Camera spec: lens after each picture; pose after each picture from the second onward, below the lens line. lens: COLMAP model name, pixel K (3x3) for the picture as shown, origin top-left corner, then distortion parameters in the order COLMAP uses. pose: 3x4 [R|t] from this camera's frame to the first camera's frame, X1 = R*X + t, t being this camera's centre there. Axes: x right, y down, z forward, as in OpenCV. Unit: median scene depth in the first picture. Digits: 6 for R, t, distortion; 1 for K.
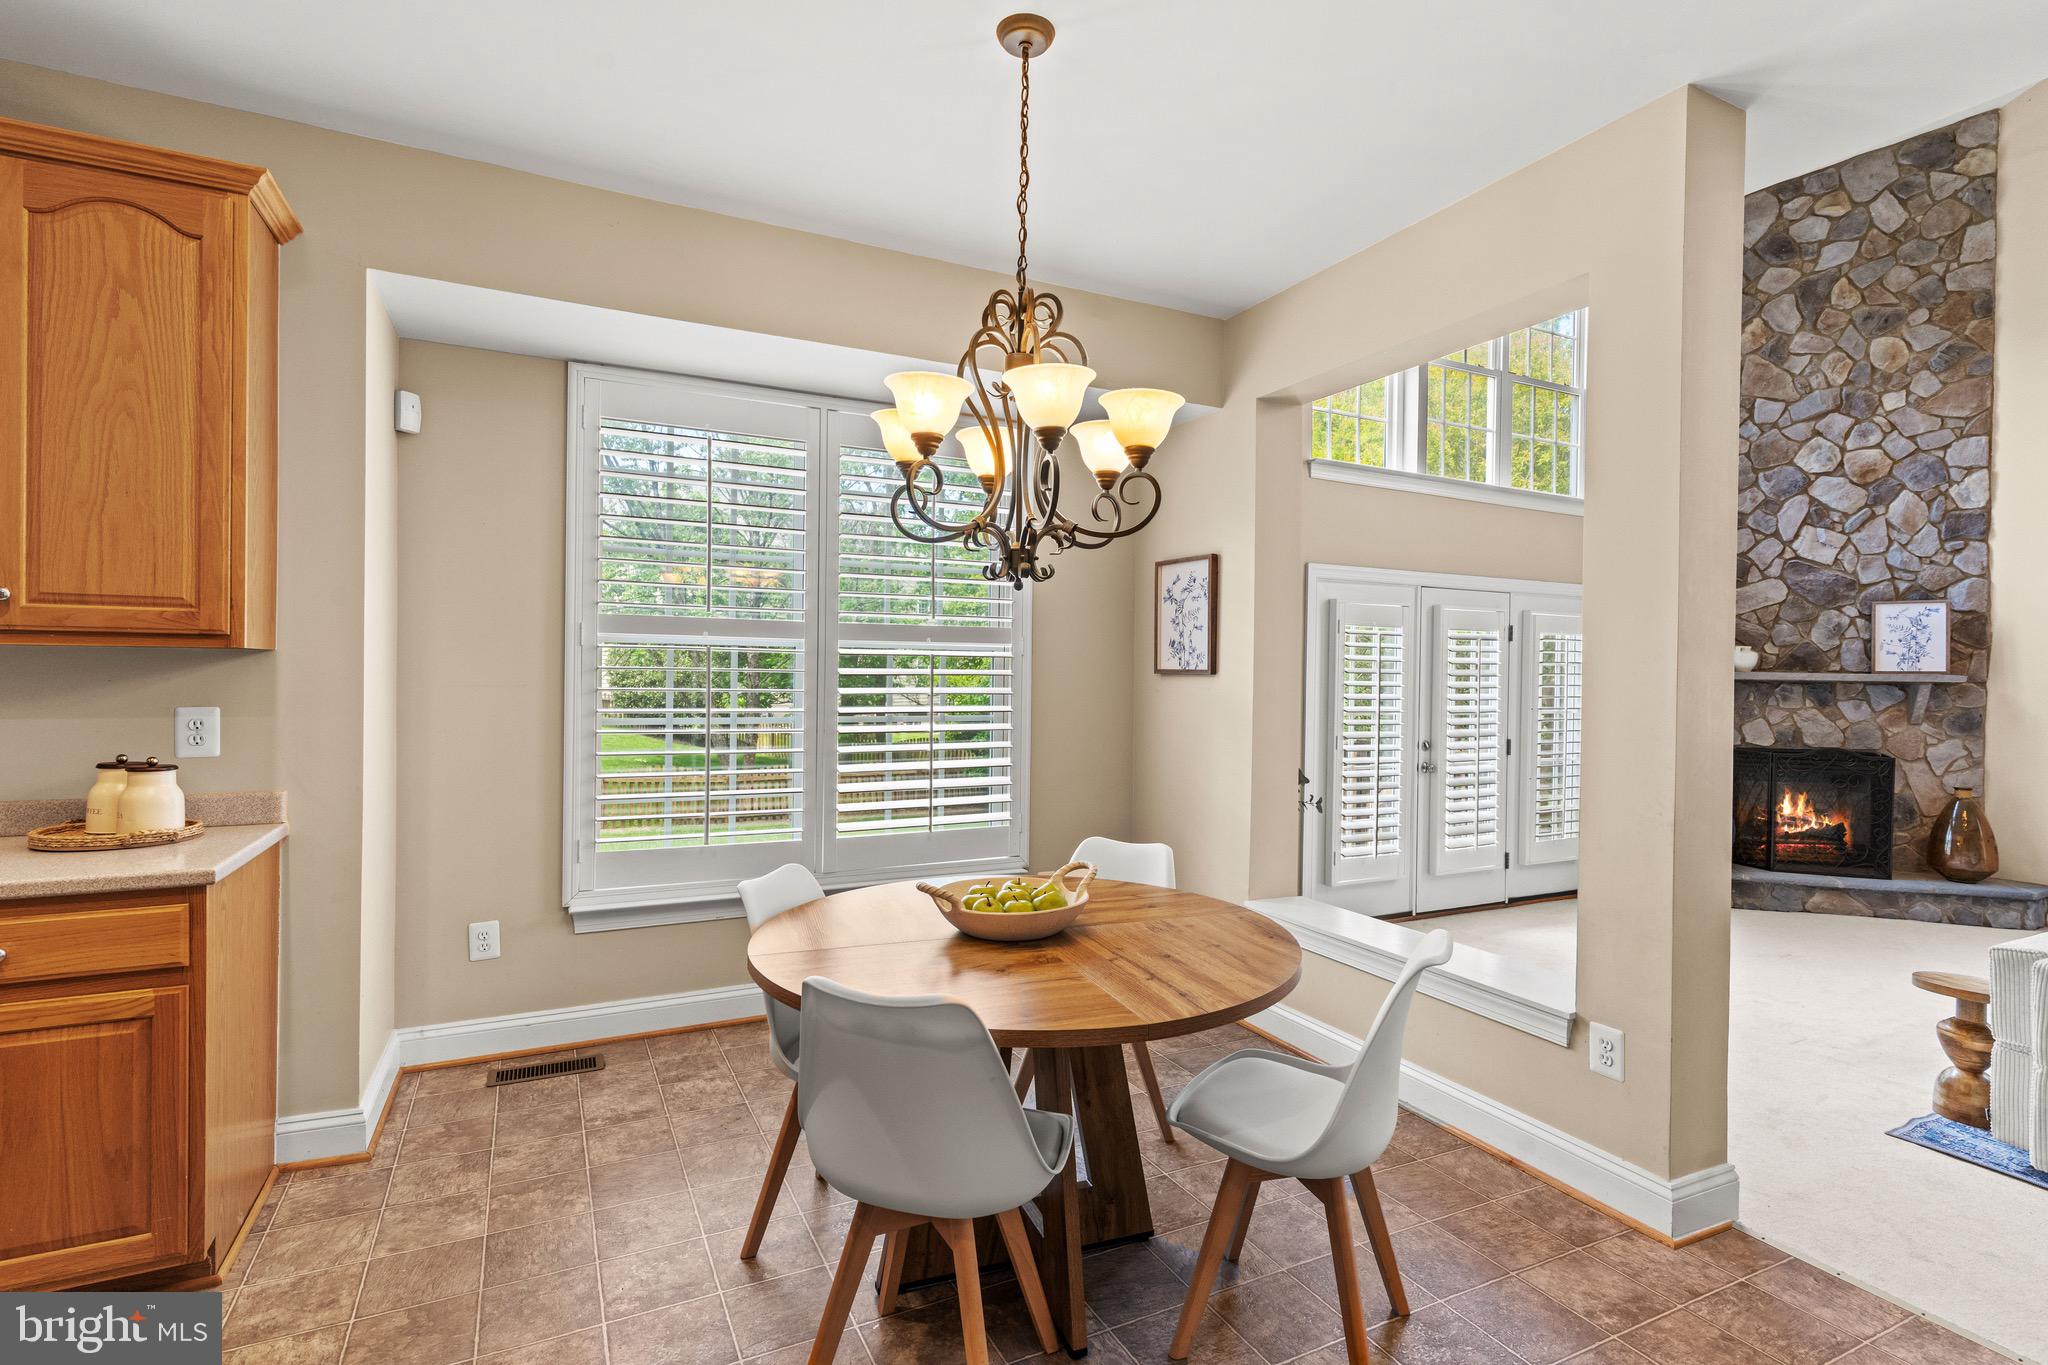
lens RADIAL K [[978.2, 0, 1016.6], [0, 978.2, 678.6], [0, 0, 1]] dist [0.001667, 0.000616]
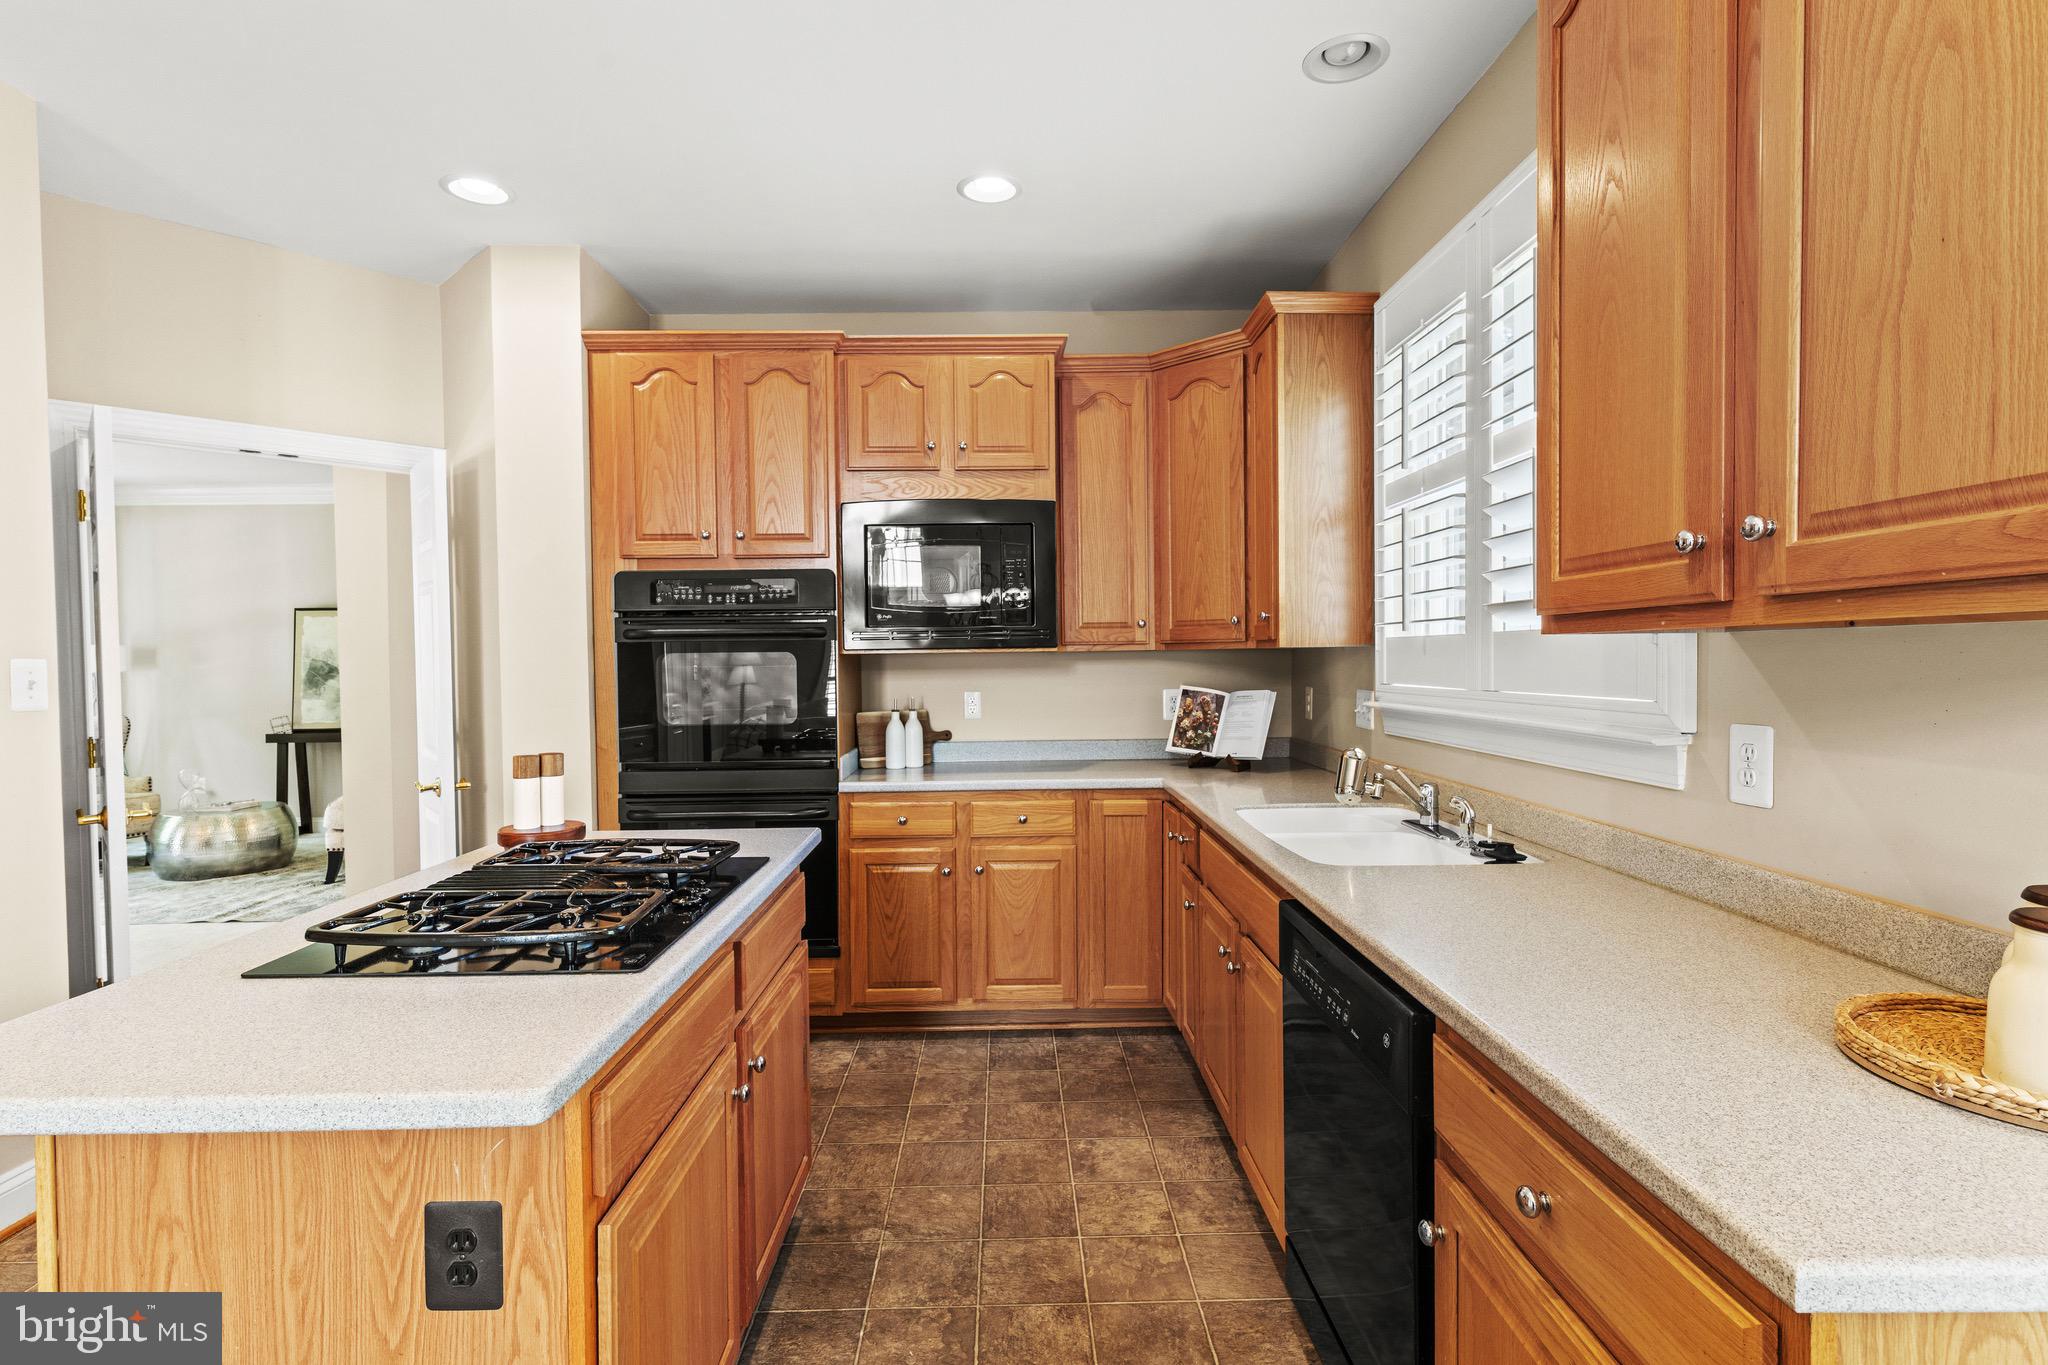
lens RADIAL K [[978.2, 0, 1019.4], [0, 978.2, 678.6], [0, 0, 1]] dist [0.001667, 0.000616]
pose [[-0.428340, 0.009767, -0.903565, -0.128275], [-0.003608, 0.999915, 0.012519, -0.003573], [0.903611, 0.008622, -0.428268, 0.286393]]
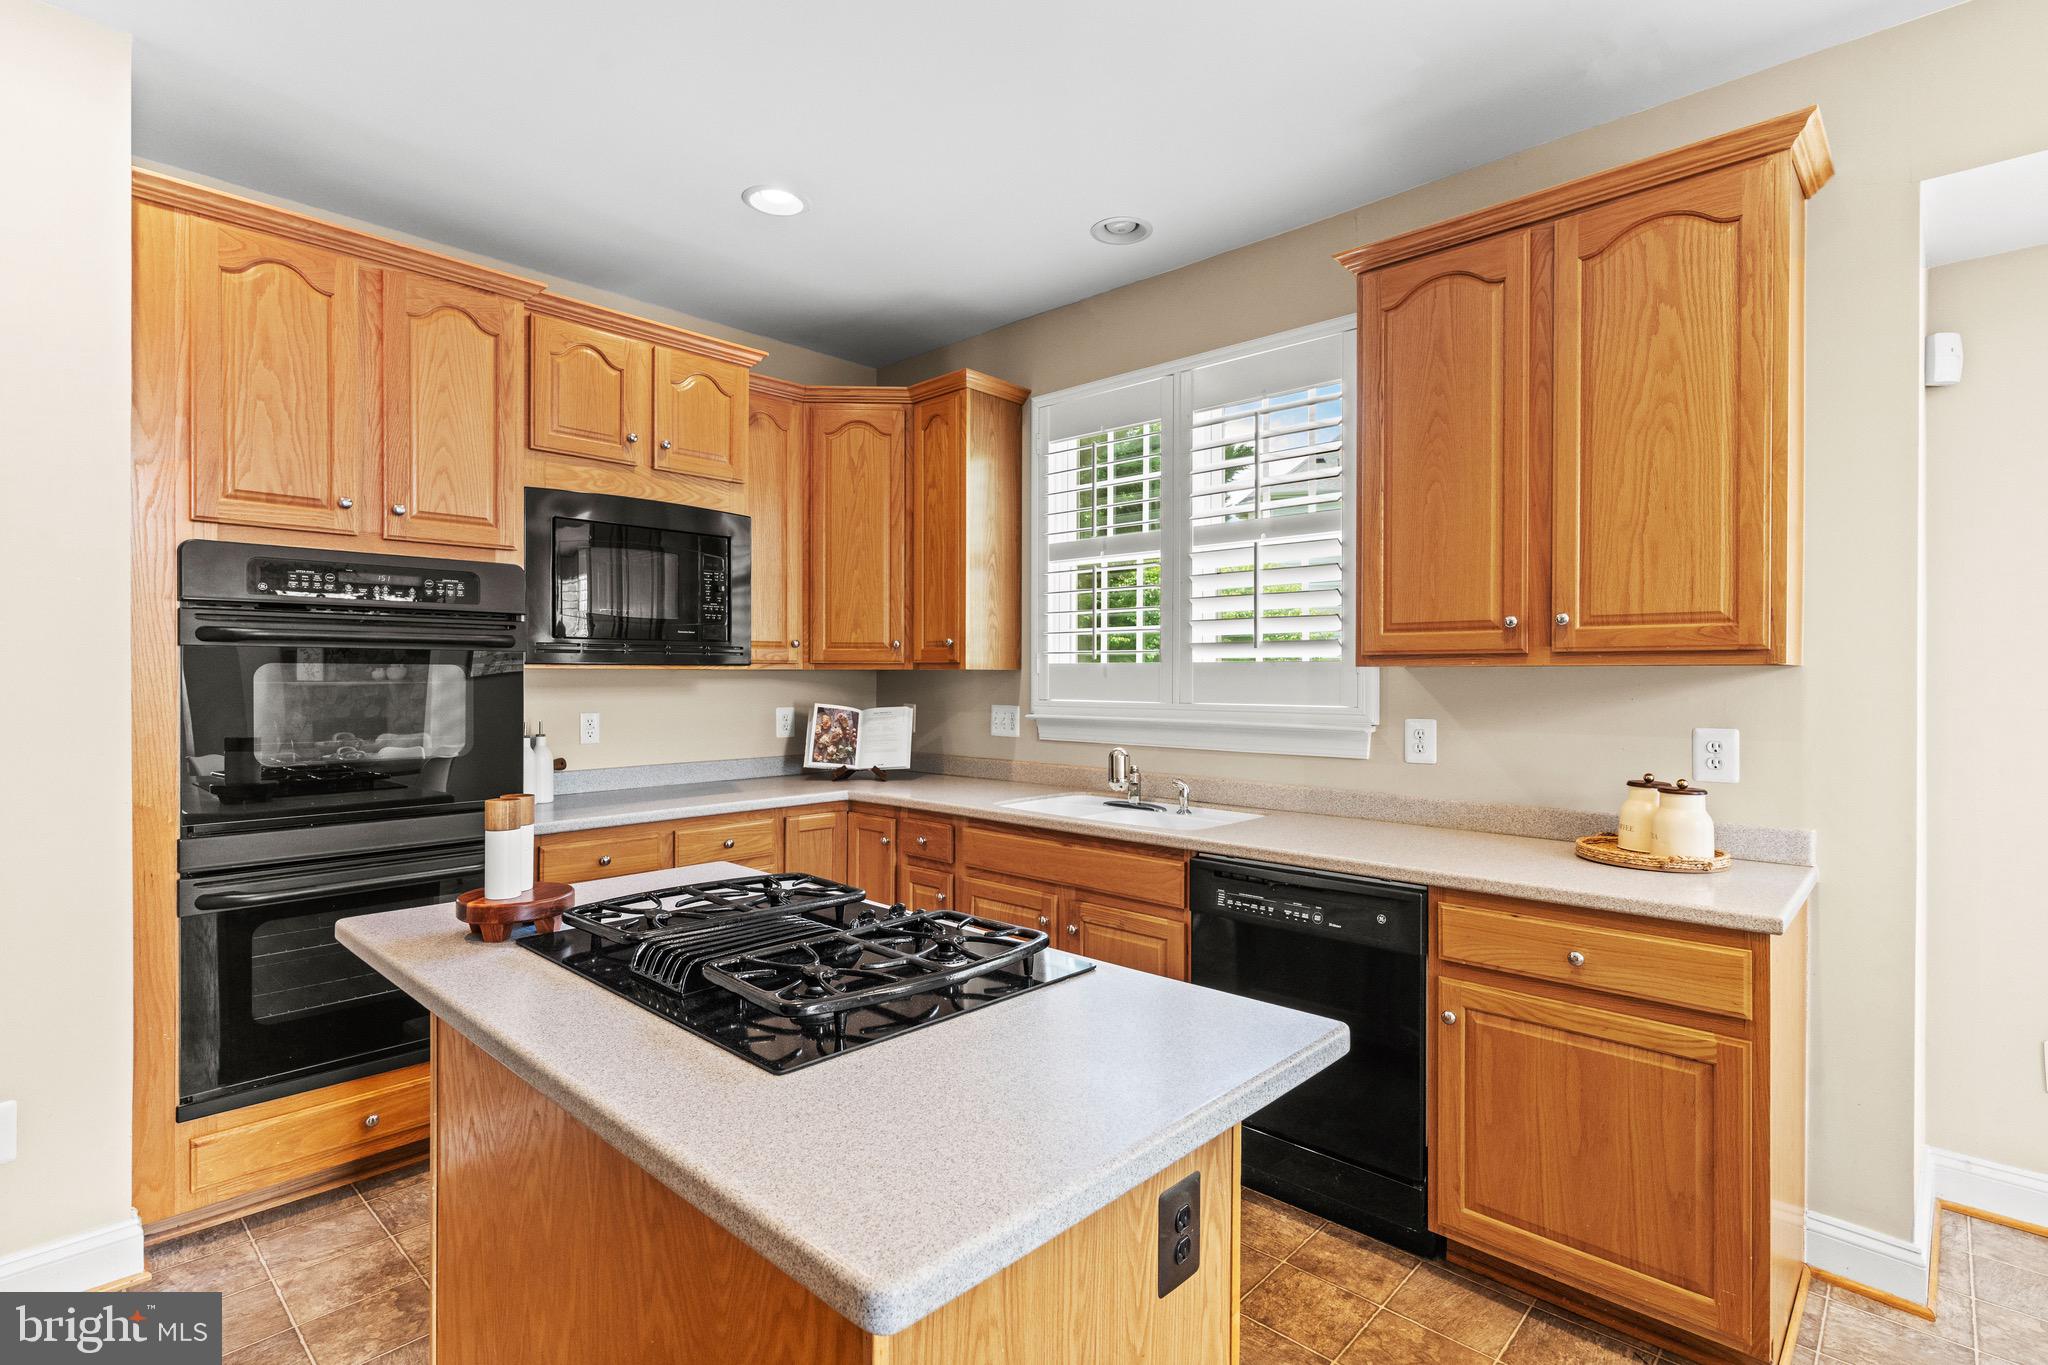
lens RADIAL K [[978.2, 0, 1018.1], [0, 978.2, 678.0], [0, 0, 1]] dist [0.001667, 0.000616]
pose [[0.350413, -0.010430, -0.936537, -0.075950], [-0.006174, 0.999891, -0.013446, -0.000969], [0.936575, 0.010494, 0.350310, 0.018071]]
